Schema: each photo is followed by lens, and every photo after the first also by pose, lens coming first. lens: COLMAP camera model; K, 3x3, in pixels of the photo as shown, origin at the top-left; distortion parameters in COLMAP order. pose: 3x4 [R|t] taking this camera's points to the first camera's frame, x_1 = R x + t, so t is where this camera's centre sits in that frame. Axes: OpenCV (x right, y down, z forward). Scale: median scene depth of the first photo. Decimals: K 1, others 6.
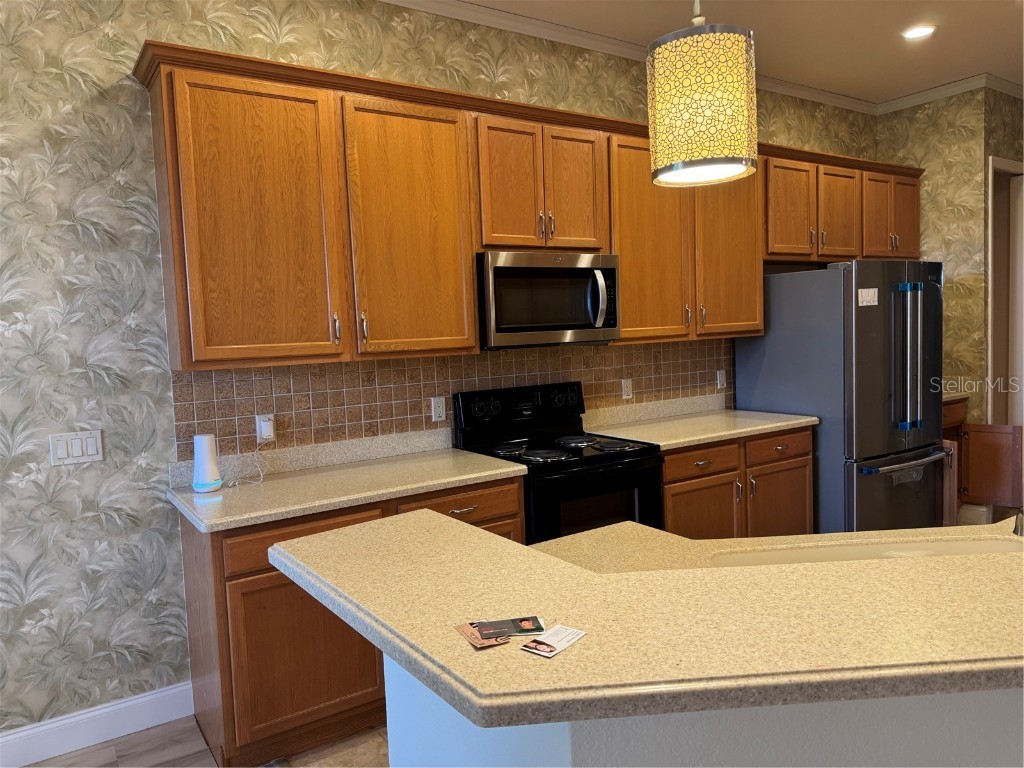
lens RADIAL K [[725.7, 0, 512.0], [0, 725.7, 384.0], [0, 0, 1]] dist [0.147567, -0.238614]
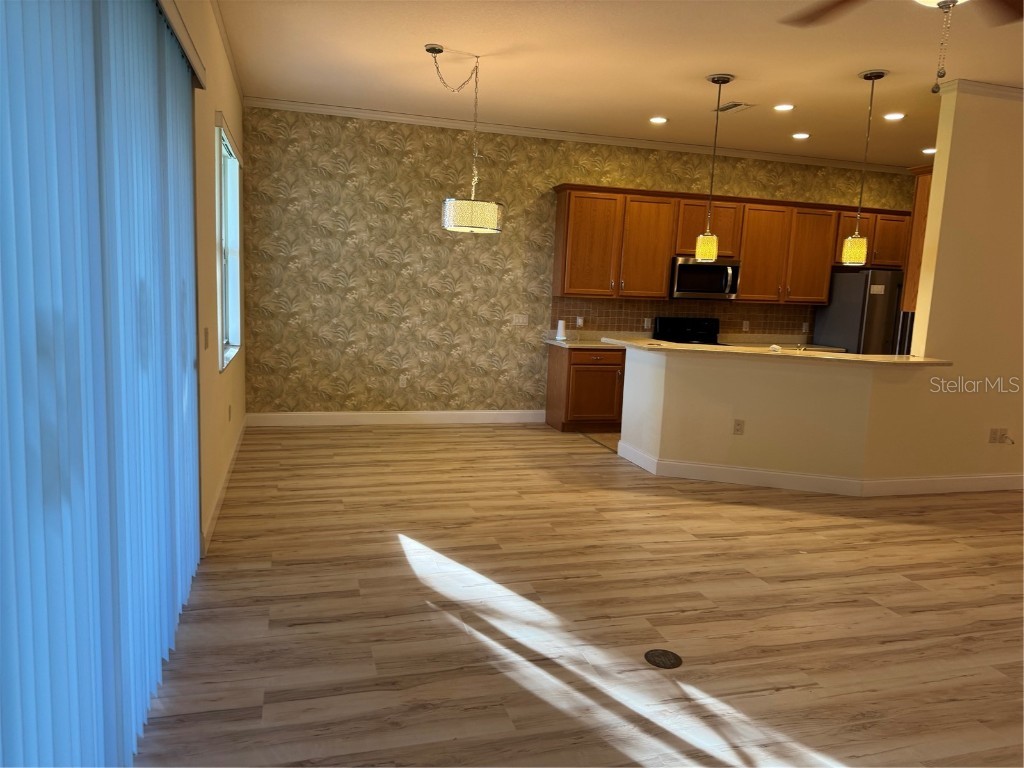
lens RADIAL K [[725.7, 0, 512.0], [0, 725.7, 384.0], [0, 0, 1]] dist [0.147567, -0.238614]
pose [[0.951857, 0.121398, -0.281479, 0.182867], [-0.103543, 0.991599, 0.077521, 0.101448], [0.288526, -0.044644, 0.956431, -1.507276]]
